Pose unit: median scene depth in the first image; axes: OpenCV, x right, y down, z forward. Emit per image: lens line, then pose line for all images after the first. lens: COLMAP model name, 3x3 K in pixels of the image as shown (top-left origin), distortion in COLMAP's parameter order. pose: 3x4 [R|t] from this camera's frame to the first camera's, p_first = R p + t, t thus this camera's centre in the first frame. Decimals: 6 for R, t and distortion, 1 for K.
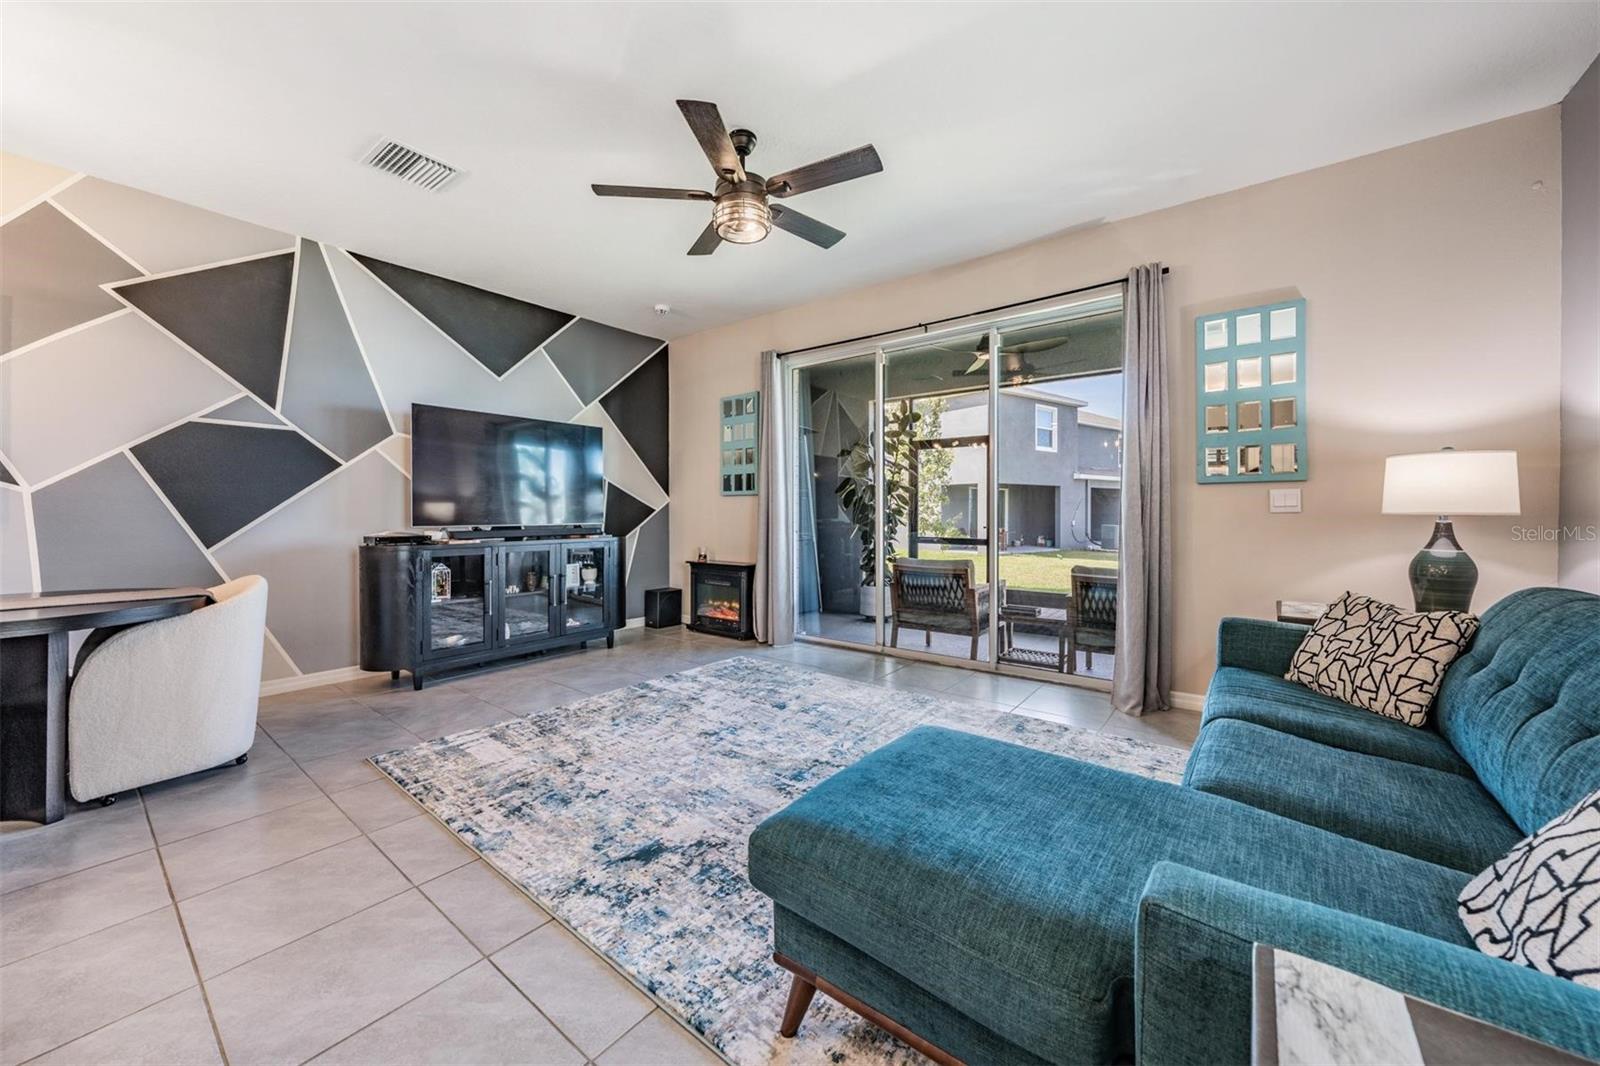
lens RADIAL K [[581.8, 0, 797.2], [0, 581.8, 517.5], [0, 0, 1]] dist [-0.000735, -0.000068]
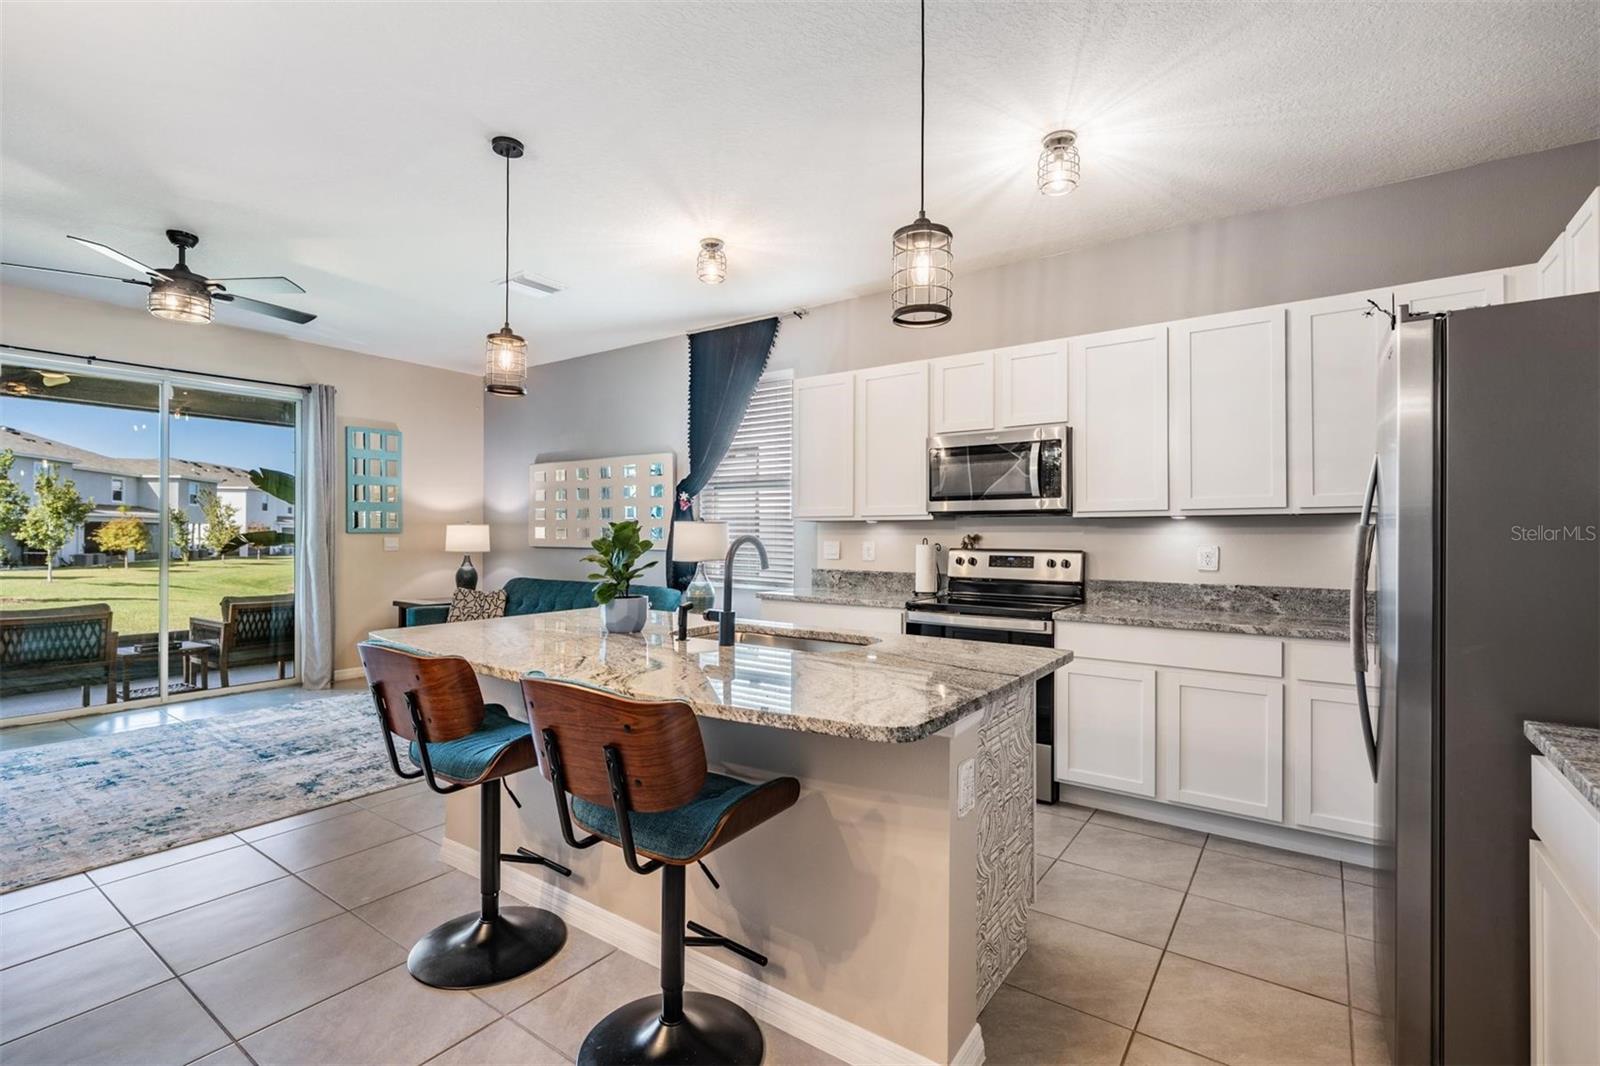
lens RADIAL K [[736.9, 0, 796.4], [0, 736.9, 533.0], [0, 0, 1]] dist [-0.000617, -0.000066]
pose [[-0.035029, -0.000605, 0.999386, -1.806890], [0.003444, 0.999994, 0.000726, -0.074616], [-0.999380, 0.003467, -0.035027, -0.183477]]
